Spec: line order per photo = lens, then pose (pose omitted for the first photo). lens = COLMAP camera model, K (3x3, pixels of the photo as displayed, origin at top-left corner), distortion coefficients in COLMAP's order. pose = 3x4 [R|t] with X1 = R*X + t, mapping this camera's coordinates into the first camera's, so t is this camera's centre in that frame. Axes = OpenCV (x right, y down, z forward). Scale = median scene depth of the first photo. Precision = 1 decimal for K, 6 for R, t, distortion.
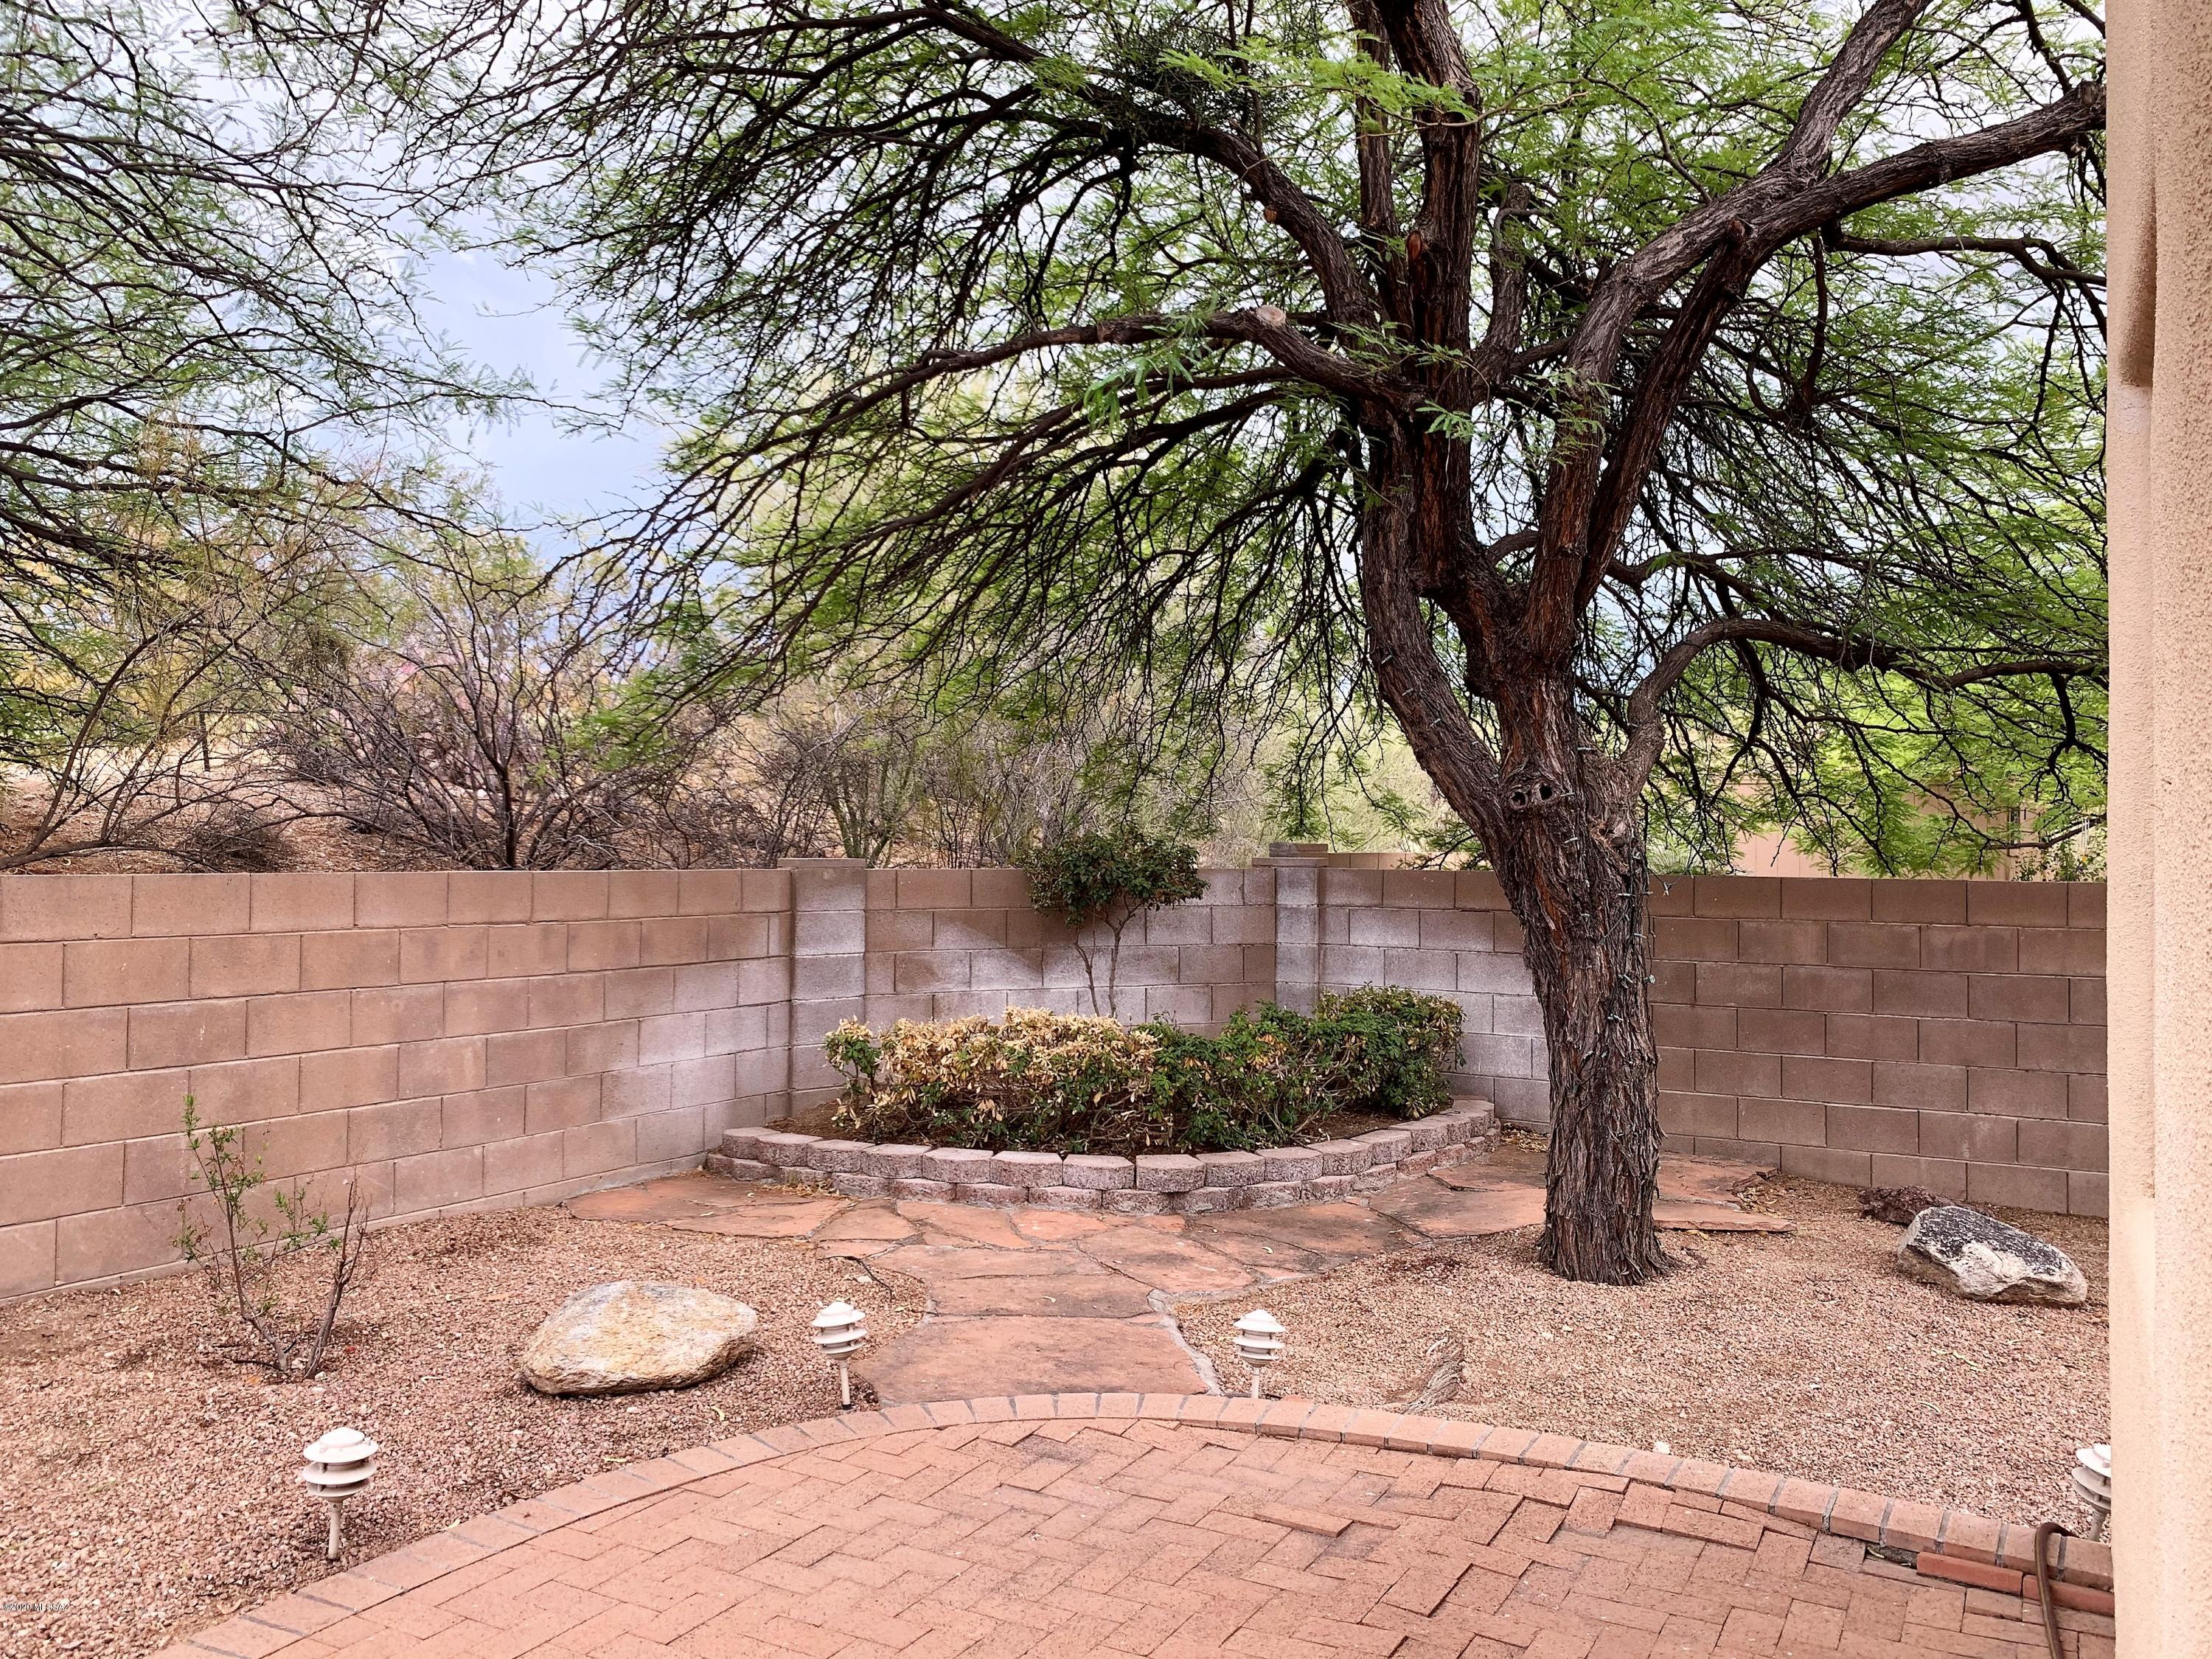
lens RADIAL K [[1677.1, 0, 1105.6], [0, 1677.1, 821.3], [0, 0, 1]] dist [-0.001978, -0.007875]
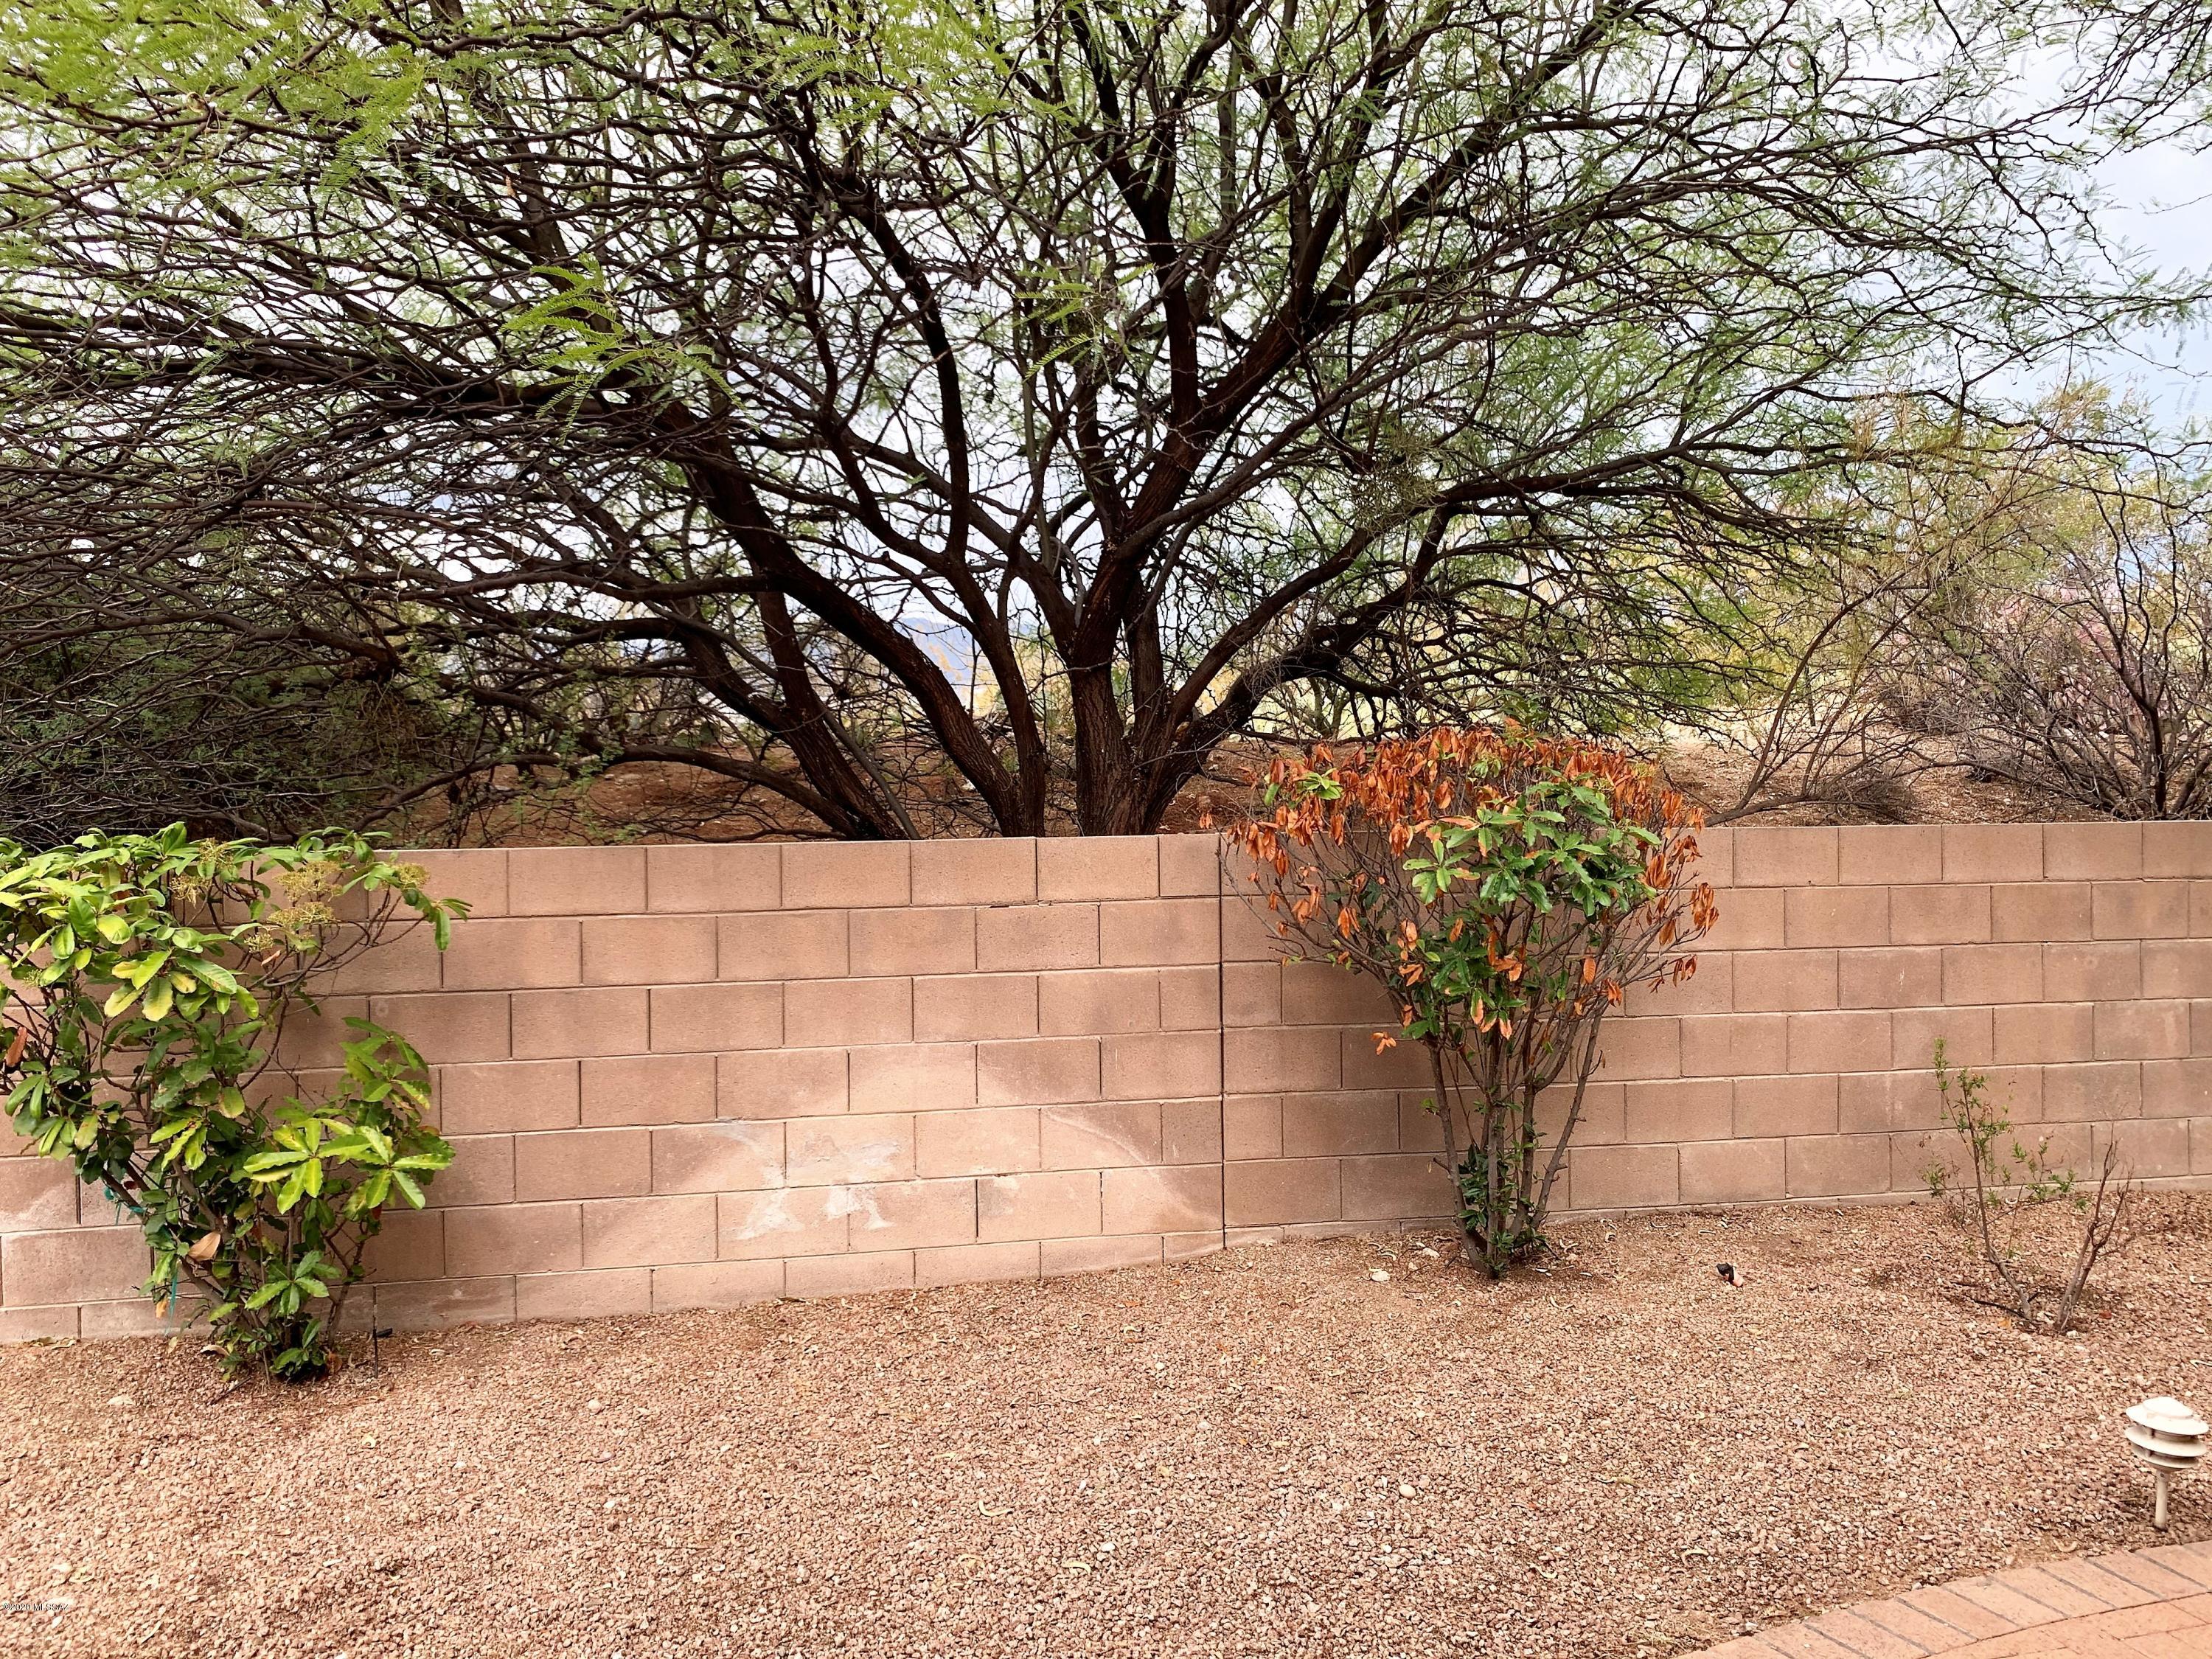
lens RADIAL K [[1677.1, 0, 1105.6], [0, 1677.1, 821.3], [0, 0, 1]] dist [-0.001978, -0.007875]
pose [[0.650708, -0.005396, -0.759309, -0.087072], [0.028737, 0.999433, 0.017525, -0.004594], [0.758784, -0.033224, 0.650494, -0.063124]]
